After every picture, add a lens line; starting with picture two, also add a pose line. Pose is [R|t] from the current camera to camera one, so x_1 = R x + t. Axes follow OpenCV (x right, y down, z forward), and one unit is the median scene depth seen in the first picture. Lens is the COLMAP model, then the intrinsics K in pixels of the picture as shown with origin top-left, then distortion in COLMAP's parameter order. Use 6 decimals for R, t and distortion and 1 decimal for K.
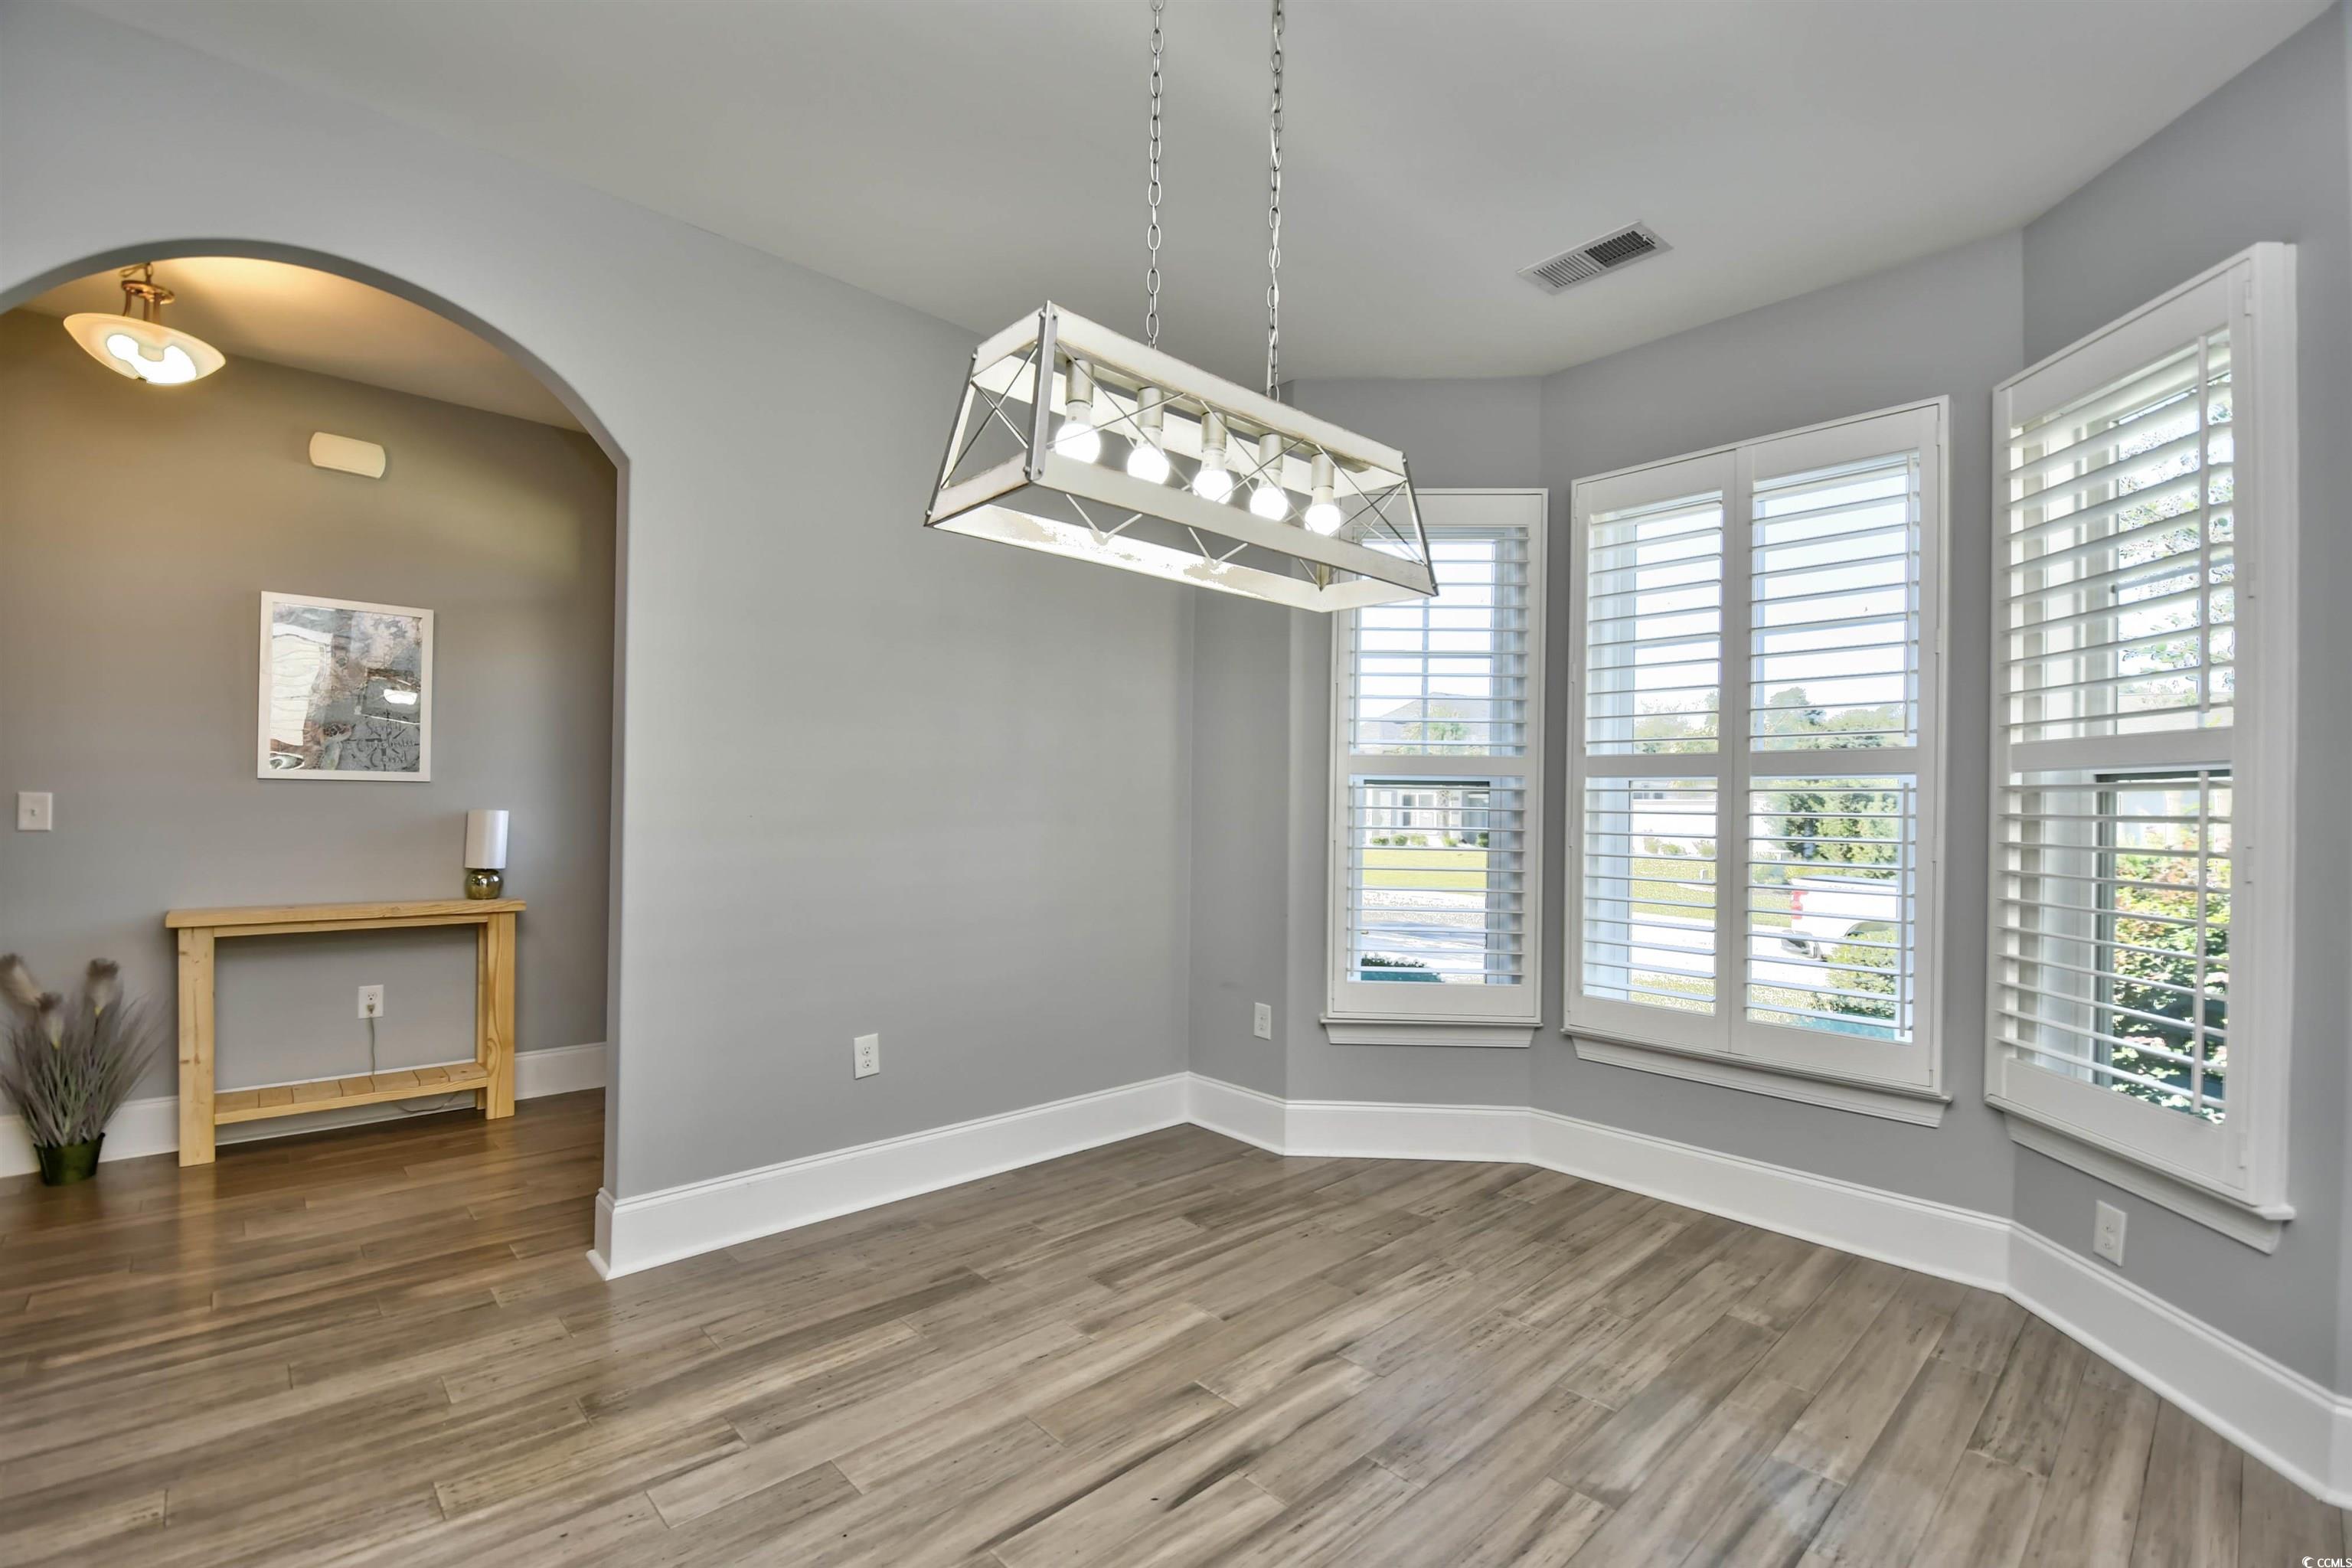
lens RADIAL K [[1052.8, 0, 1178.1], [0, 1052.8, 805.6], [0, 0, 1]] dist [0.002008, -0.015360]
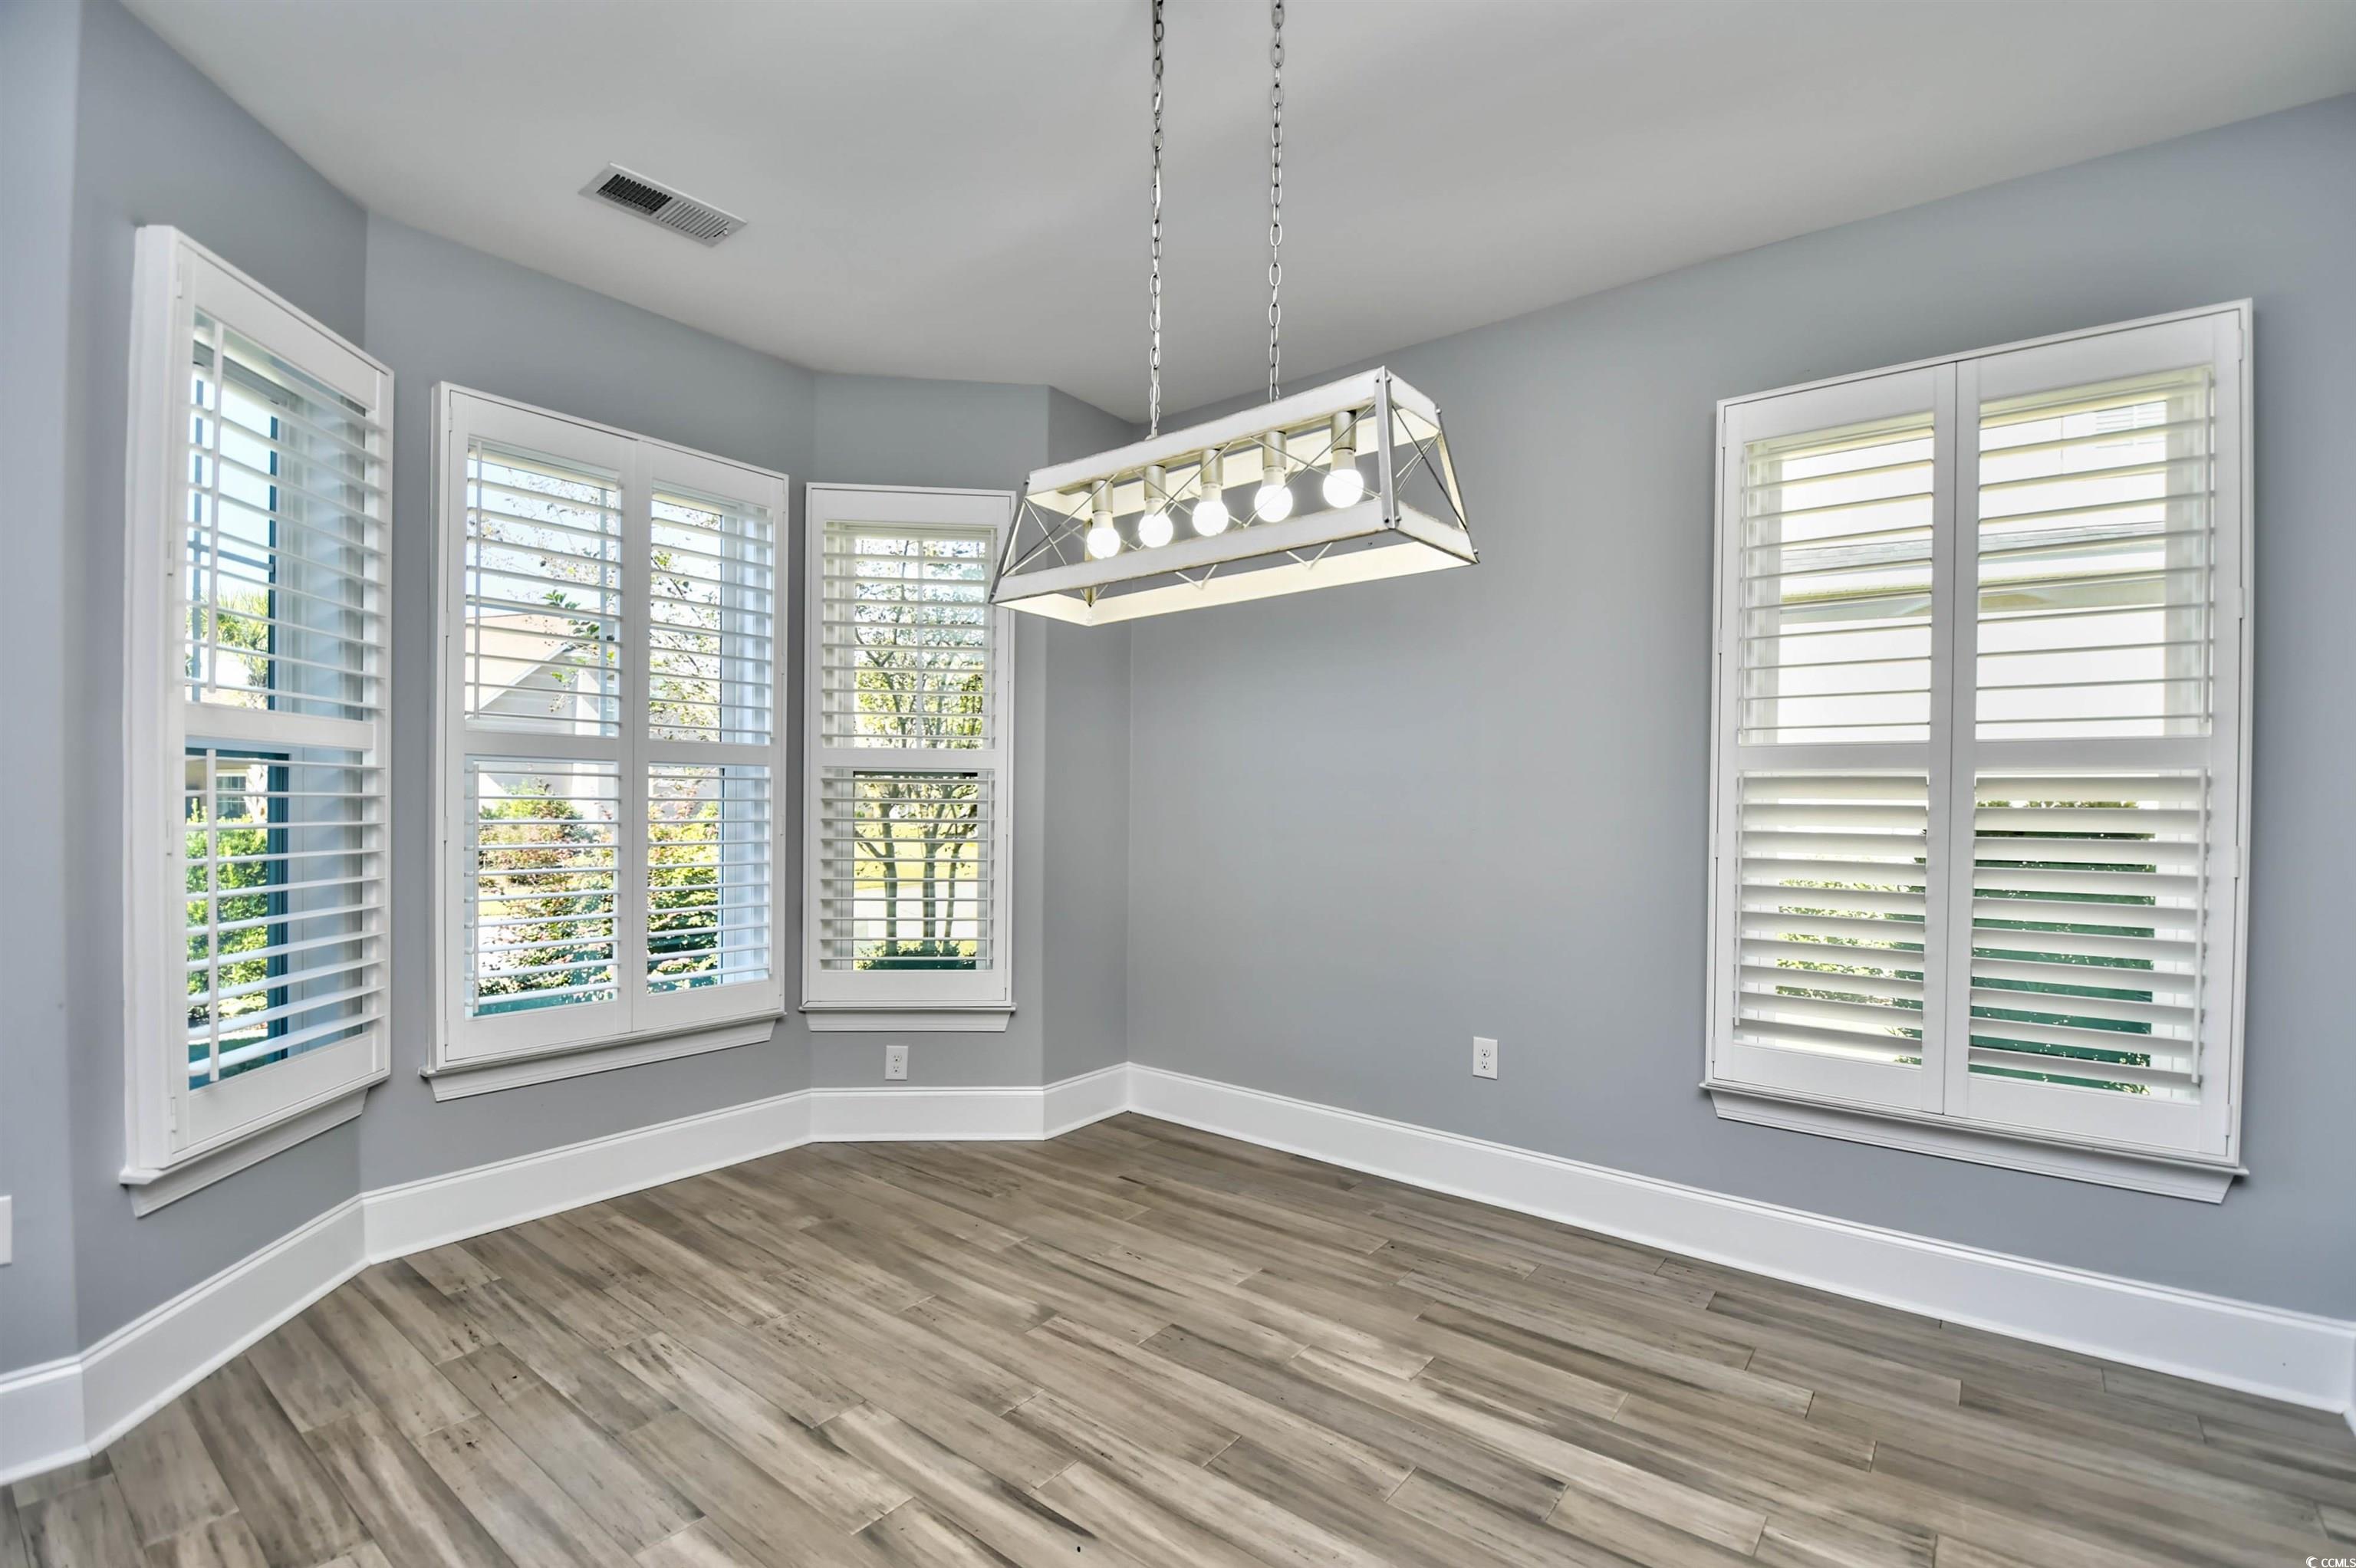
lens RADIAL K [[1054.4, 0, 1180.2], [0, 1054.4, 805.6], [0, 0, 1]] dist [0.002008, -0.015360]
pose [[-0.157170, -0.023600, 0.987290, -0.662551], [-0.009937, 0.999702, 0.022315, -0.013843], [-0.987522, -0.006304, -0.157358, 0.748612]]
